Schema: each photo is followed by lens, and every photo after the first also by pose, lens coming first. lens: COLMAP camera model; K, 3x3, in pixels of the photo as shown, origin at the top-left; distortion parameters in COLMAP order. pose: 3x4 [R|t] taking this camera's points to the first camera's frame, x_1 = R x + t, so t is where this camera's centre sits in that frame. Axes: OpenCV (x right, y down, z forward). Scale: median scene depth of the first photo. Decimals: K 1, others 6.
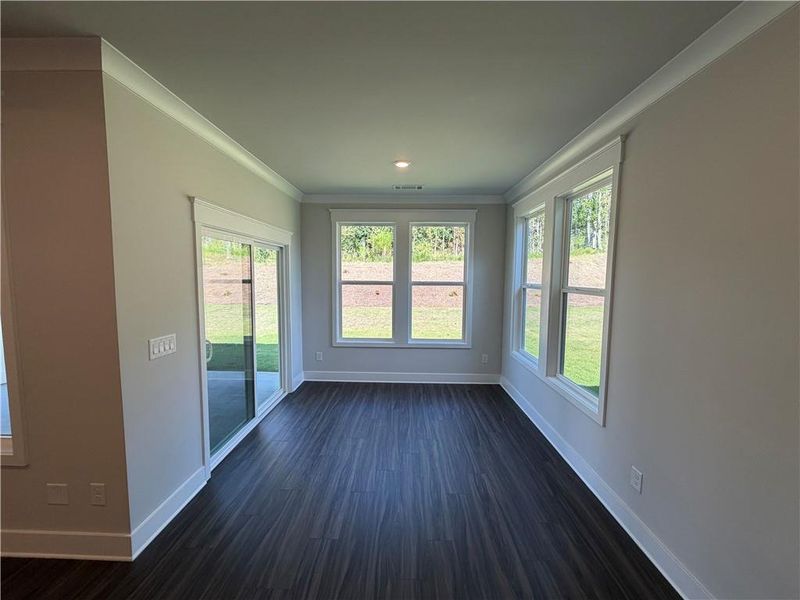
lens RADIAL K [[324.8, 0, 397.7], [0, 324.8, 302.0], [0, 0, 1]] dist [-0.001099, -0.000025]
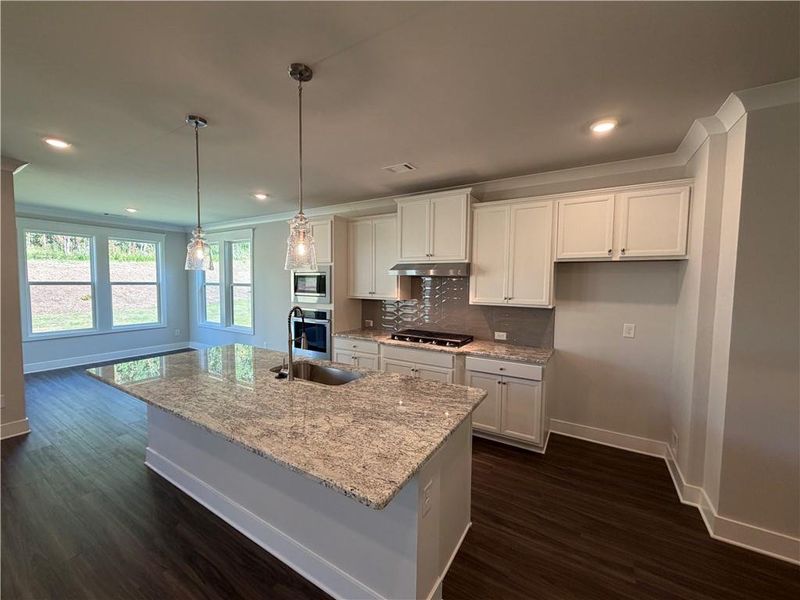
lens RADIAL K [[324.8, 0, 396.8], [0, 324.8, 302.1], [0, 0, 1]] dist [-0.001099, -0.000025]
pose [[0.519682, -0.059130, 0.852311, -0.479122], [0.061150, 0.997618, 0.031926, 0.046770], [-0.852169, 0.035527, 0.522059, -0.664389]]
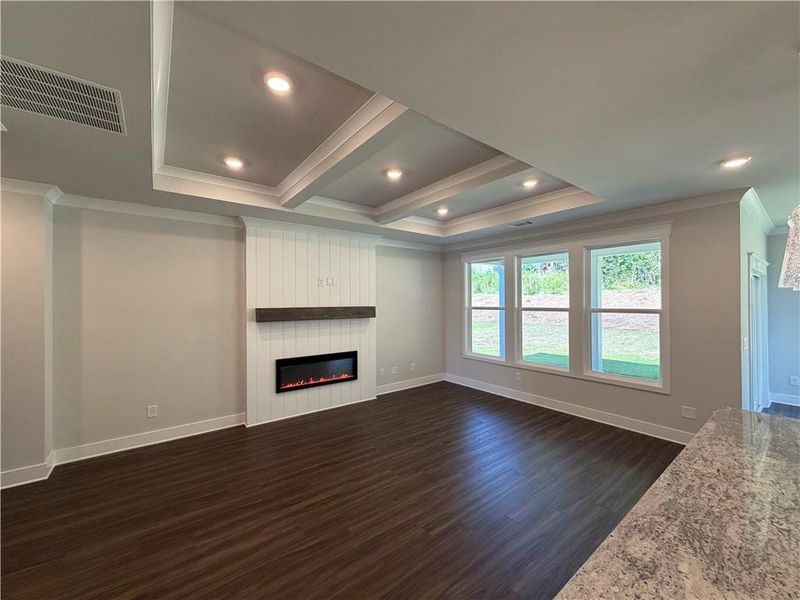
lens RADIAL K [[324.8, 0, 401.6], [0, 324.8, 301.4], [0, 0, 1]] dist [-0.001099, -0.000025]
pose [[0.632180, -0.012818, -0.774715, 0.647524], [-0.056812, 0.996405, -0.062846, 0.009018], [0.772736, 0.083743, 0.629179, -0.007202]]
